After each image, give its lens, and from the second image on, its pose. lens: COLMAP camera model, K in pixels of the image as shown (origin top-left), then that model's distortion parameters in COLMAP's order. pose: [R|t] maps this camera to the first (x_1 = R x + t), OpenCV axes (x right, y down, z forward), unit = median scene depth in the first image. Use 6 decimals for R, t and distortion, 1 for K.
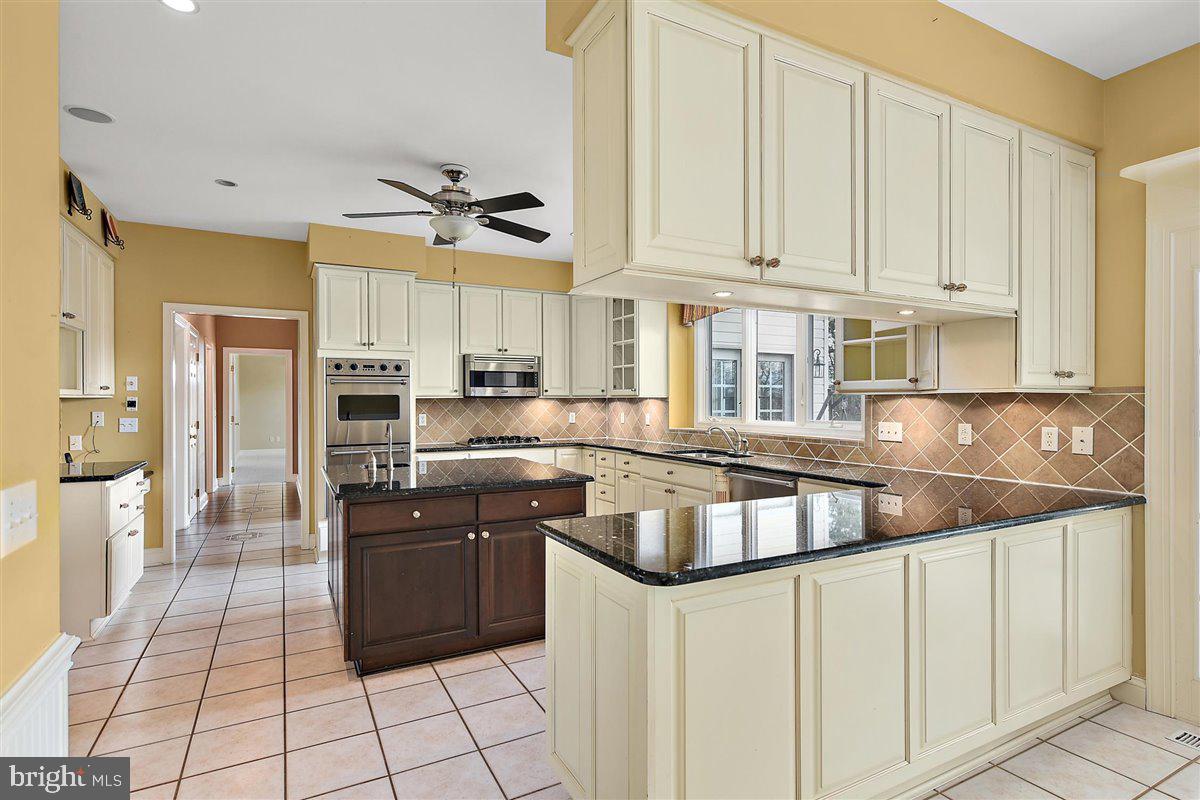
lens RADIAL K [[599.4, 0, 597.6], [0, 599.4, 398.8], [0, 0, 1]] dist [-0.001857, 0.000069]
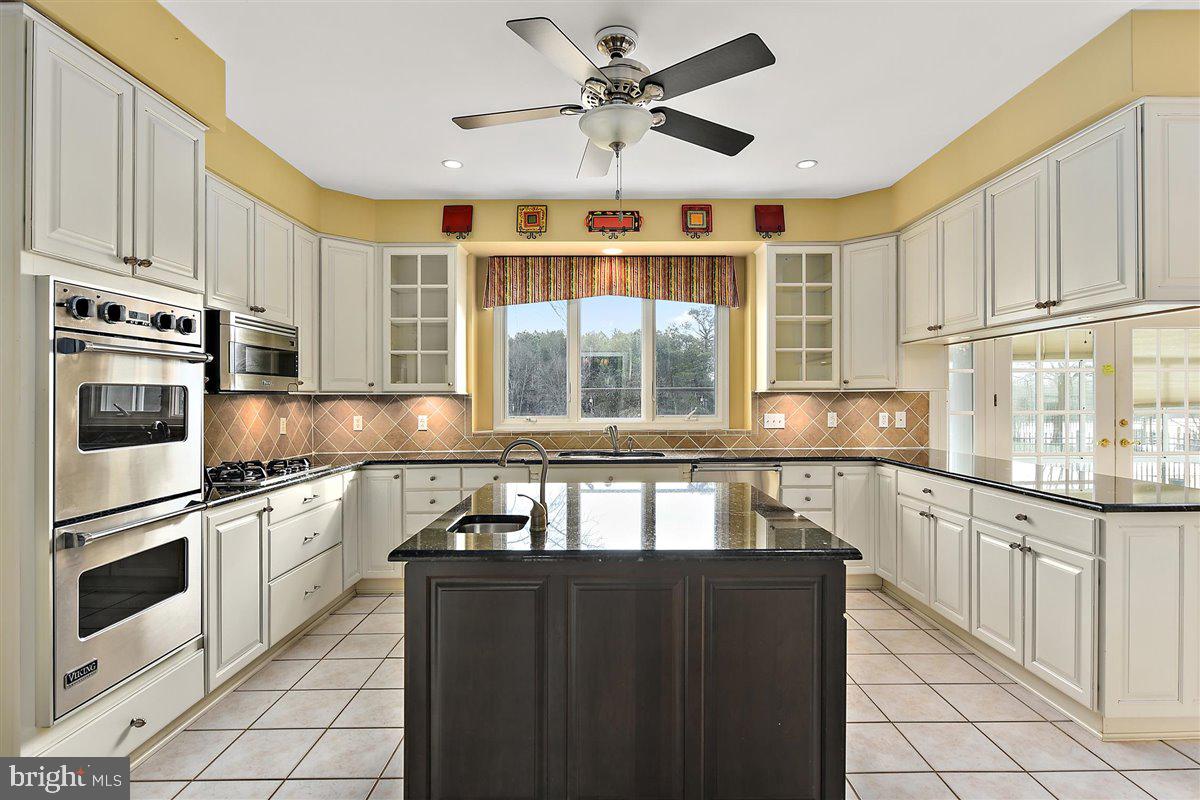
lens RADIAL K [[599.4, 0, 601.5], [0, 599.4, 397.8], [0, 0, 1]] dist [-0.001857, 0.000069]
pose [[0.467555, -0.001274, 0.883963, -0.605057], [0.002418, 0.999997, 0.000162, 0.003079], [-0.883961, 0.002062, 0.467556, 0.538092]]
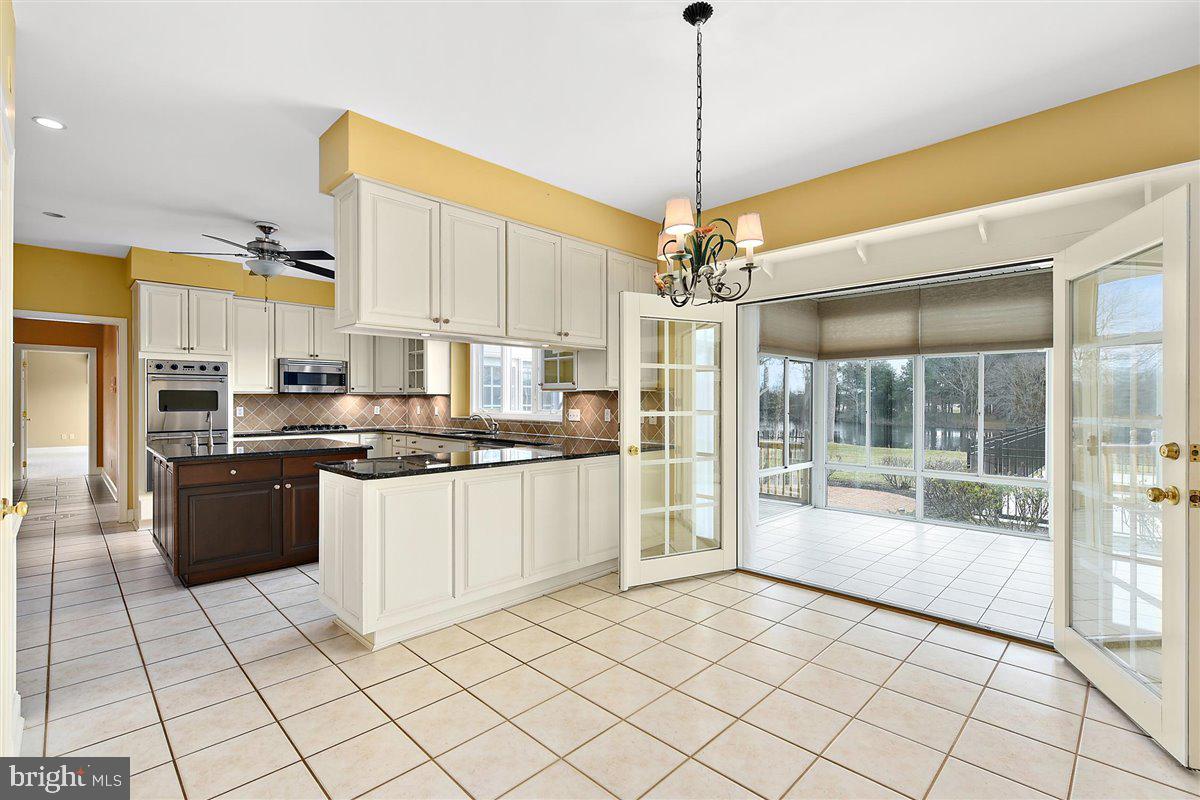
lens RADIAL K [[543.6, 0, 597.5], [0, 543.6, 397.2], [0, 0, 1]] dist [0.004305, -0.000179]
pose [[0.957107, 0.004104, 0.289706, 0.093145], [-0.003362, 0.999990, -0.003059, 0.008197], [-0.289715, 0.001954, 0.957111, -0.303207]]
